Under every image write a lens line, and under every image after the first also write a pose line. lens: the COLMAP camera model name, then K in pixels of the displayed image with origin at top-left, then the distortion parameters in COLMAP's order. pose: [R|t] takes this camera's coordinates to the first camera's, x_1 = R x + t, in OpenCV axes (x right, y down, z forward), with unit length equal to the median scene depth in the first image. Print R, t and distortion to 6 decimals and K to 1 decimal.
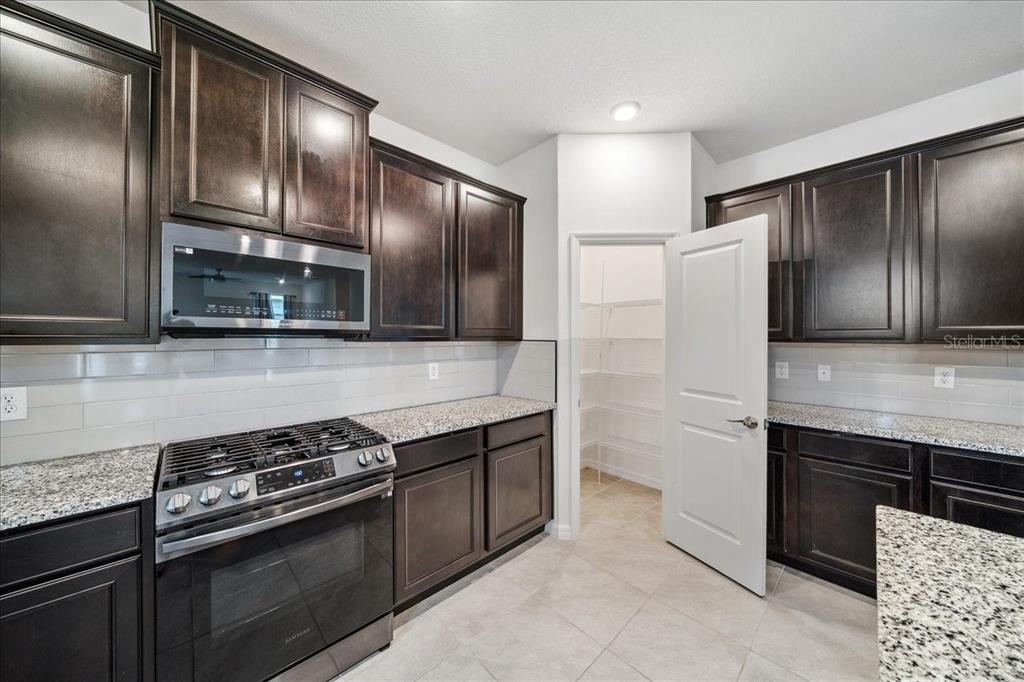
lens RADIAL K [[352.8, 0, 509.6], [0, 352.8, 337.4], [0, 0, 1]] dist [-0.000101, 0.000048]
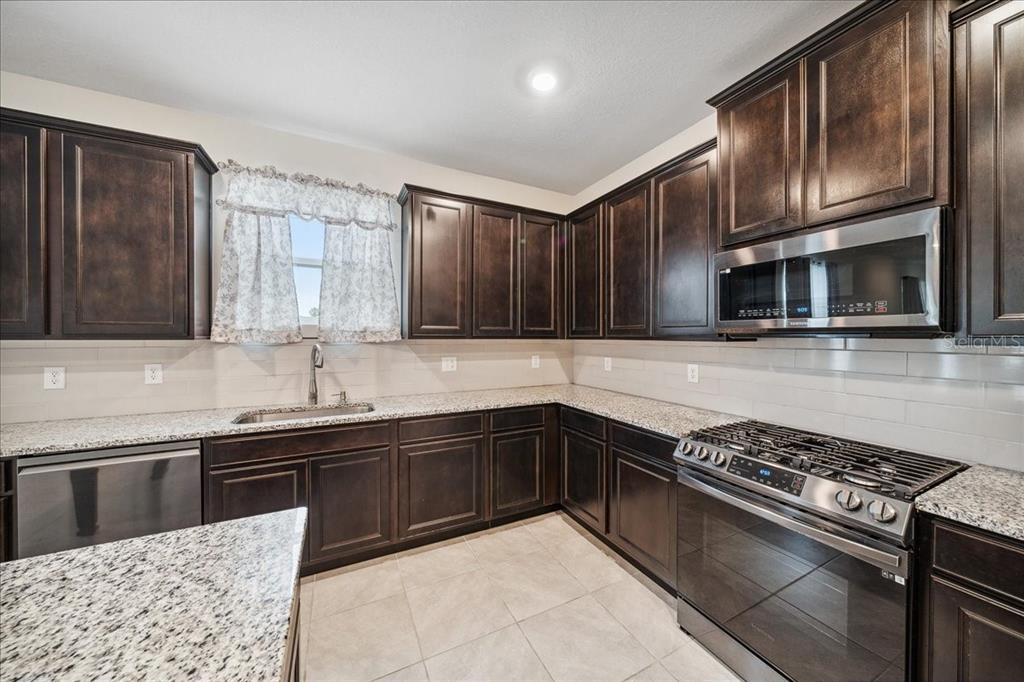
lens RADIAL K [[352.8, 0, 509.6], [0, 352.8, 337.4], [0, 0, 1]] dist [-0.000101, 0.000048]
pose [[-0.292411, 0.000105, -0.956293, 0.578188], [-0.005561, 0.999983, 0.001810, 0.004112], [0.956277, 0.005847, -0.292405, 0.604447]]
